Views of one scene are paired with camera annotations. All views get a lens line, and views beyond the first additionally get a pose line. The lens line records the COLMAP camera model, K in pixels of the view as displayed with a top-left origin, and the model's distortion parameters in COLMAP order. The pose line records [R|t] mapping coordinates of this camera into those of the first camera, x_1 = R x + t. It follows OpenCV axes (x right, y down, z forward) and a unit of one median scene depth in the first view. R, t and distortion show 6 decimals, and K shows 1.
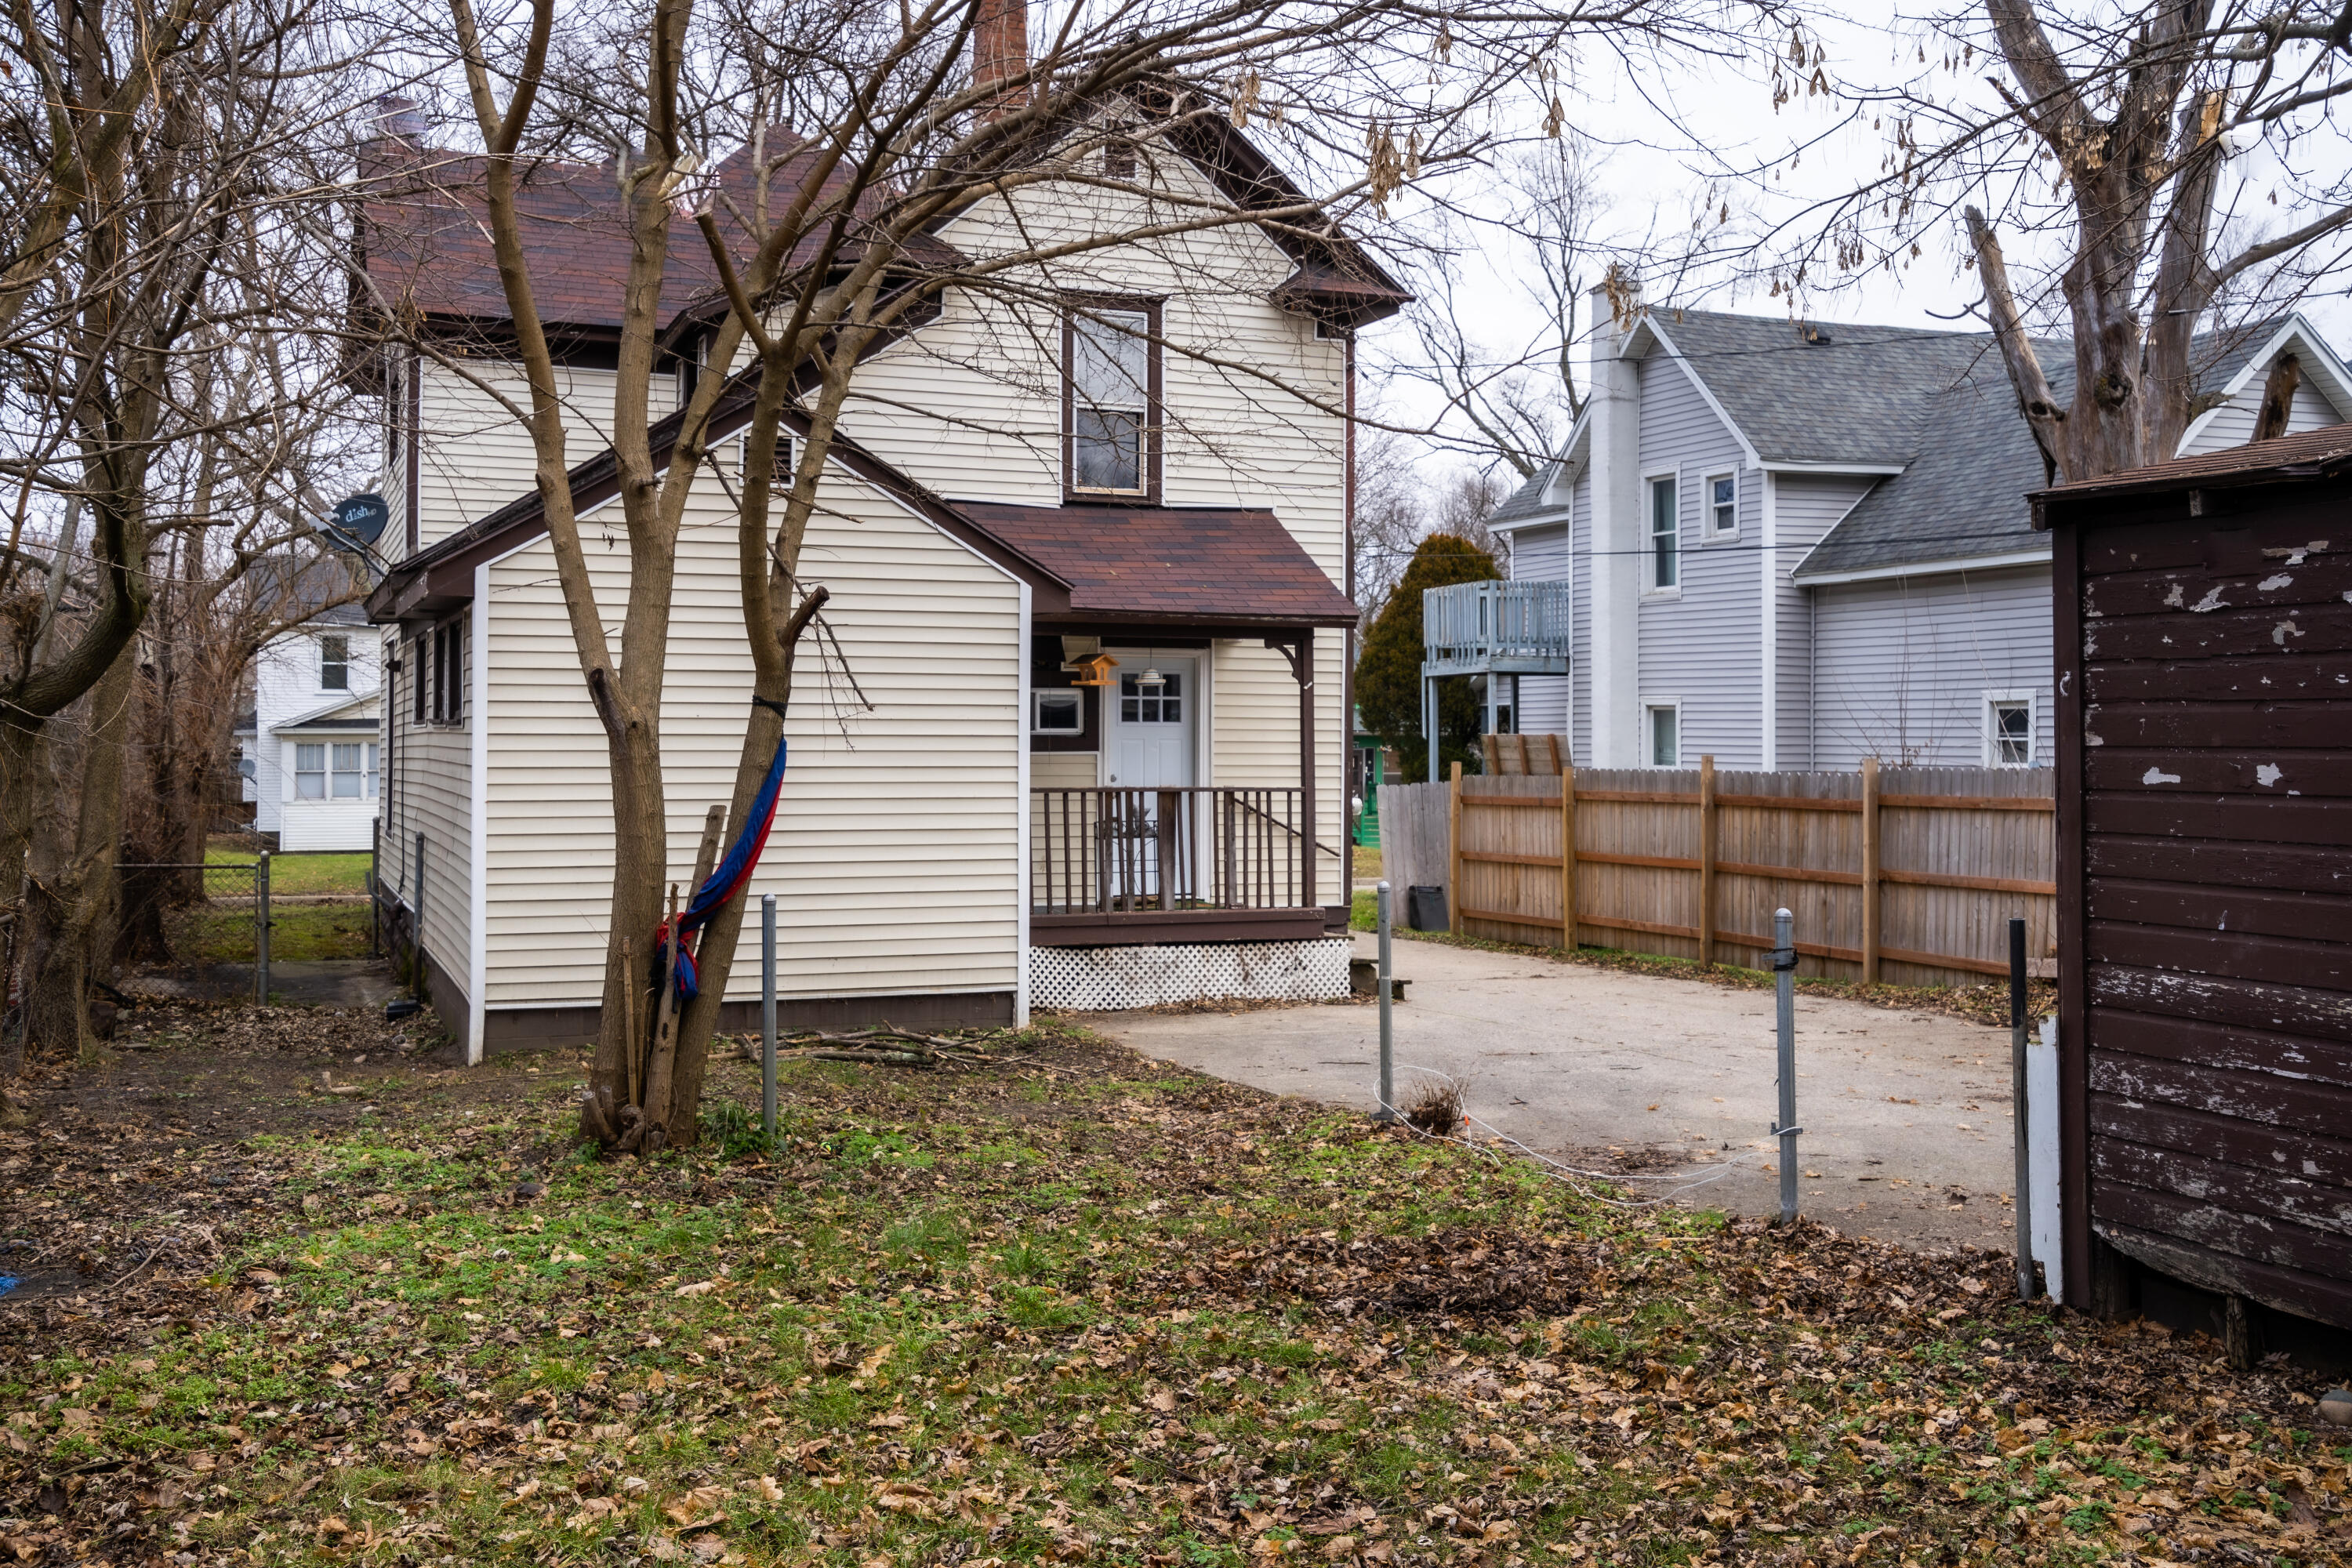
lens RADIAL K [[2568.8, 0, 1174.2], [0, 2568.8, 779.2], [0, 0, 1]] dist [0.021026, 0.000000]
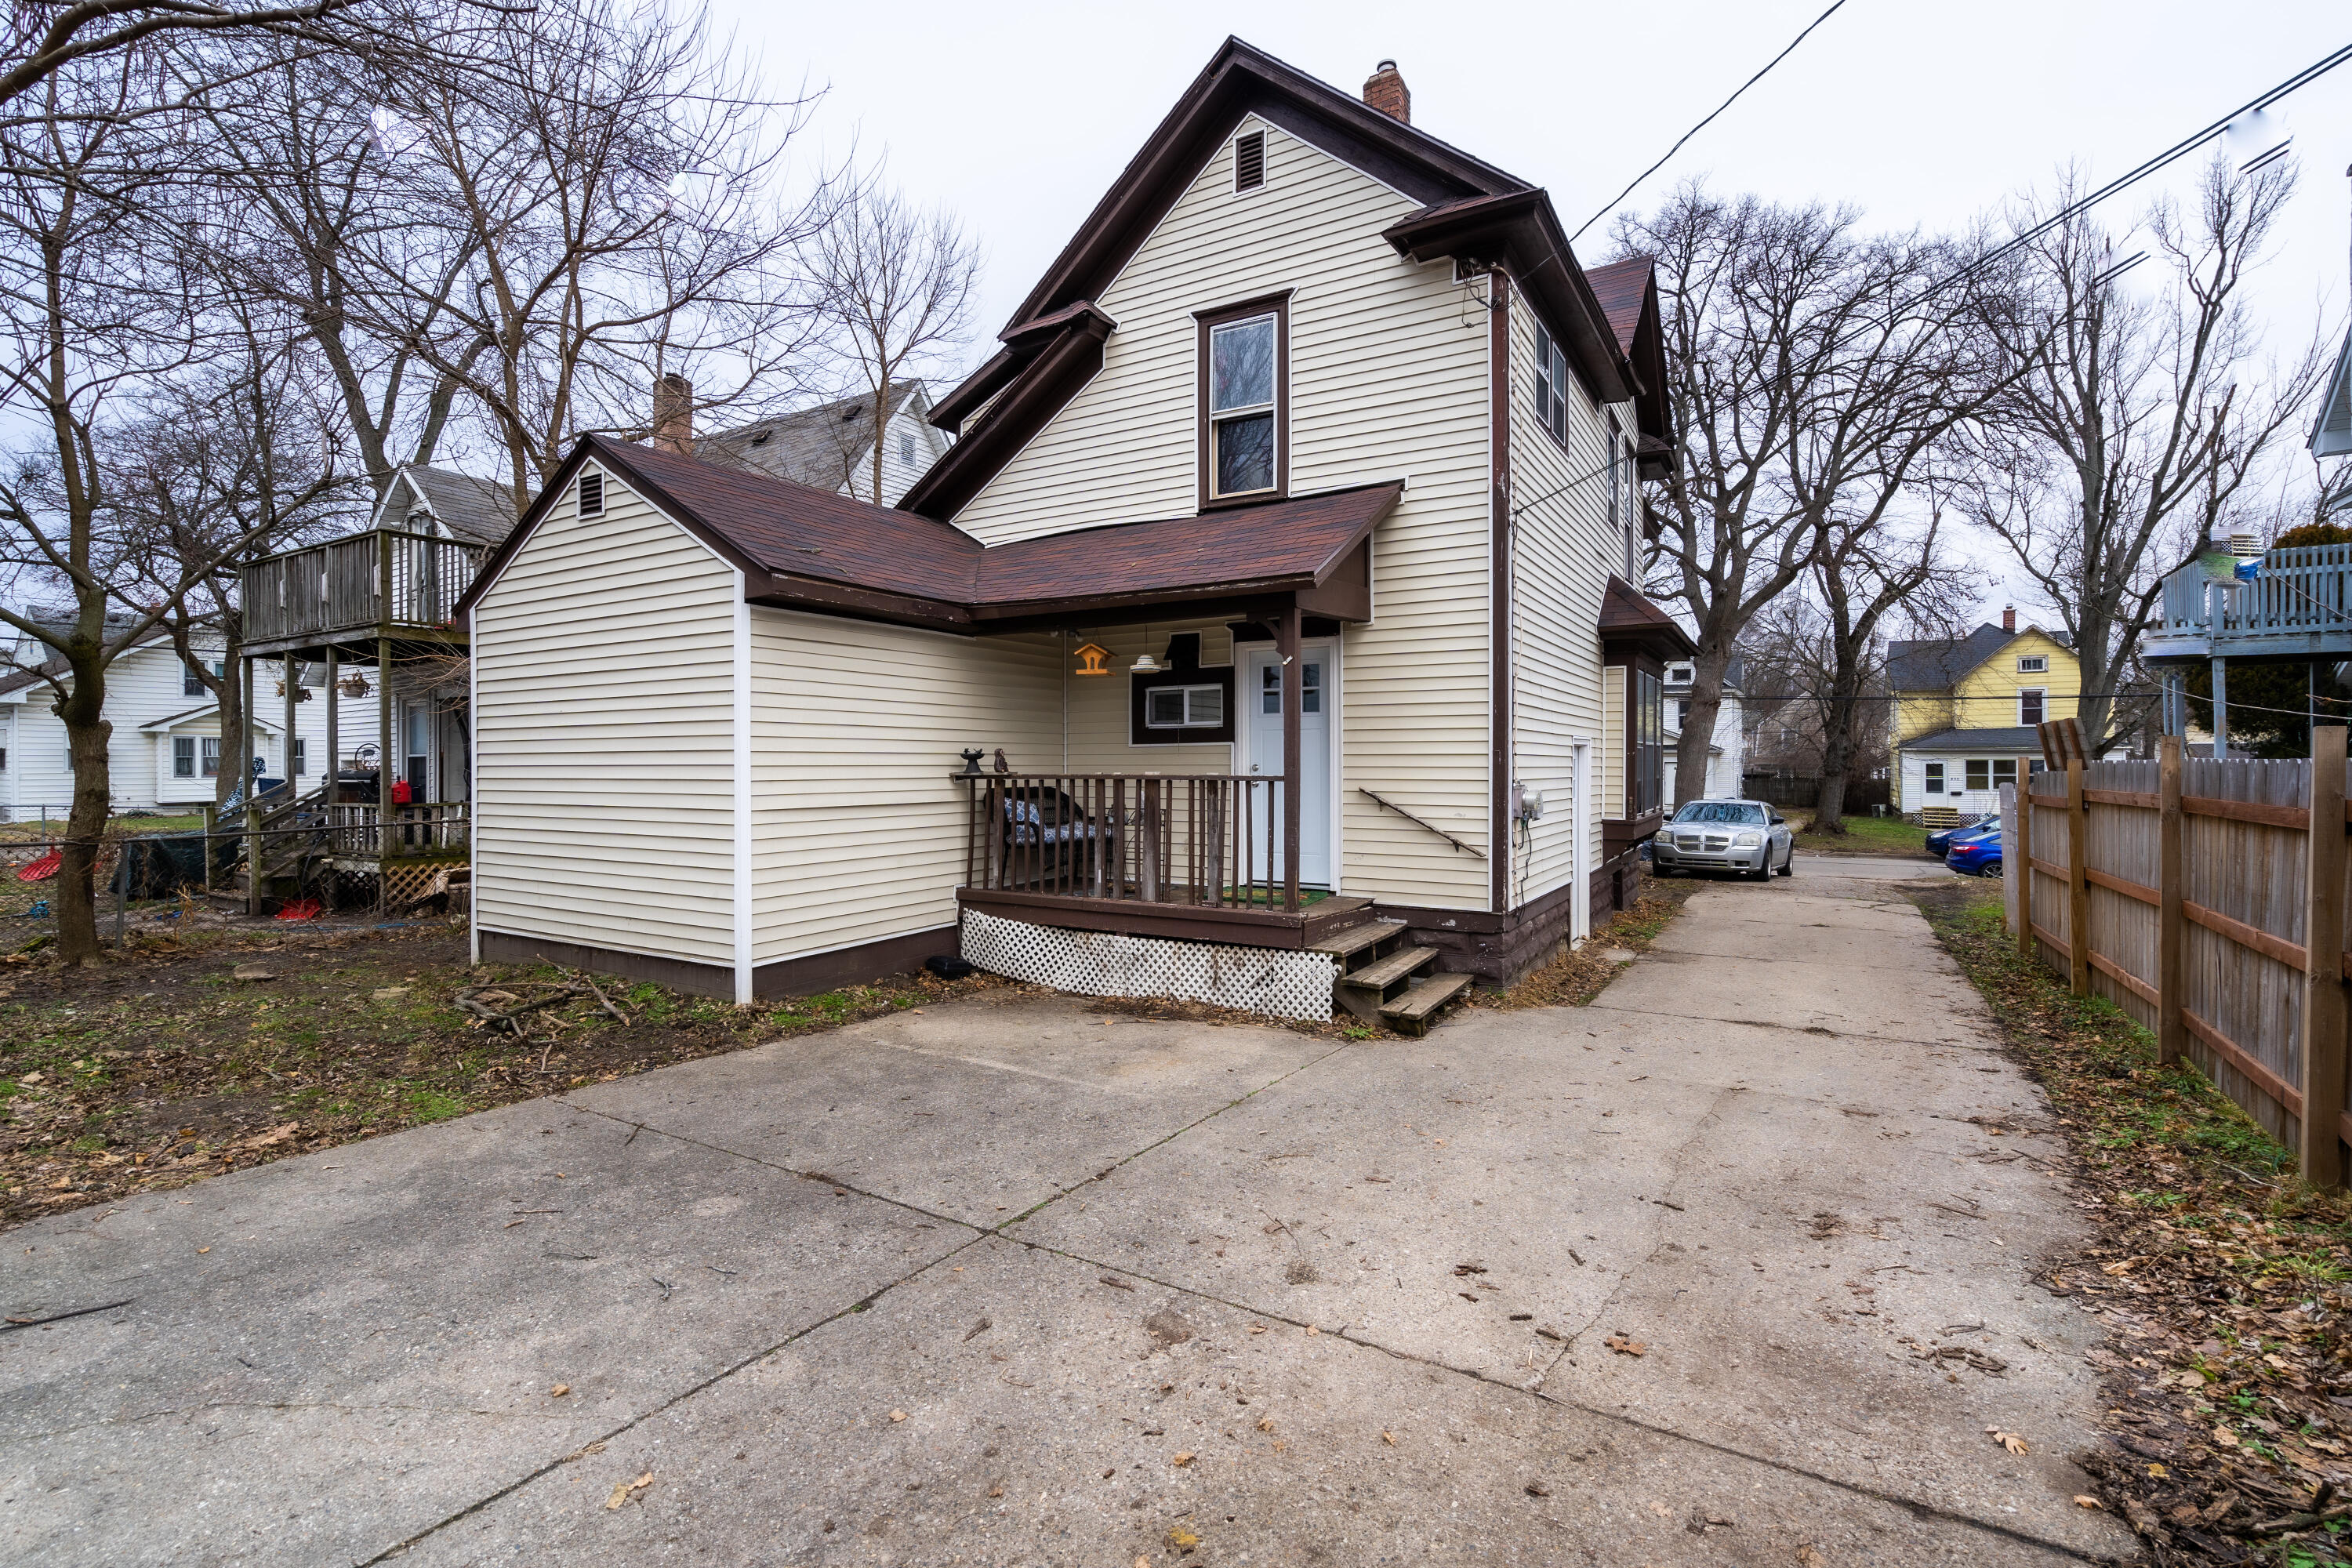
lens RADIAL K [[1076.1, 0, 1182.7], [0, 1076.1, 777.6], [0, 0, 1]] dist [-0.002011, 0.001197]
pose [[0.592389, 0.007584, -0.805616, 0.330673], [-0.005362, 0.999971, 0.005471, 0.001765], [0.805634, 0.001078, 0.592412, 0.758642]]
